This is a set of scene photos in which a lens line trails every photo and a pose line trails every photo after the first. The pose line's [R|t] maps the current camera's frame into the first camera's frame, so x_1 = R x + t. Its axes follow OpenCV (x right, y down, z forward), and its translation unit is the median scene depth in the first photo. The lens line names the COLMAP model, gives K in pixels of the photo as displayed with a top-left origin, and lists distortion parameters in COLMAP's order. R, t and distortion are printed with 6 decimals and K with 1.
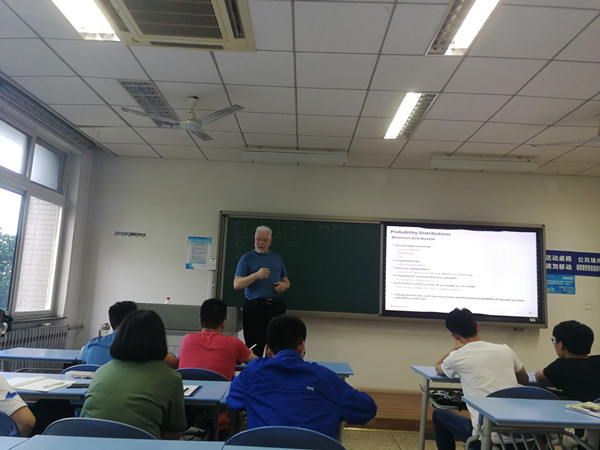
lens RADIAL K [[484.2, 0, 314.4], [0, 484.2, 225.4], [0, 0, 1]] dist [0.084628, -0.092315]
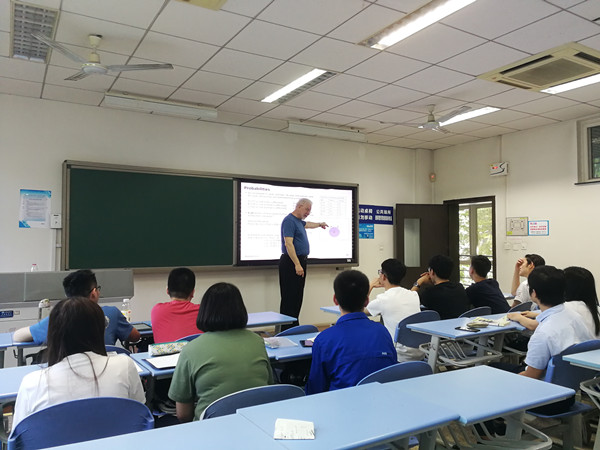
lens RADIAL K [[484.2, 0, 314.4], [0, 484.2, 225.4], [0, 0, 1]] dist [0.084628, -0.092315]
pose [[0.854365, -0.024430, 0.519099, -0.268270], [-0.031208, 0.994680, 0.098175, -0.014324], [-0.518736, -0.100078, 0.849057, 0.007326]]
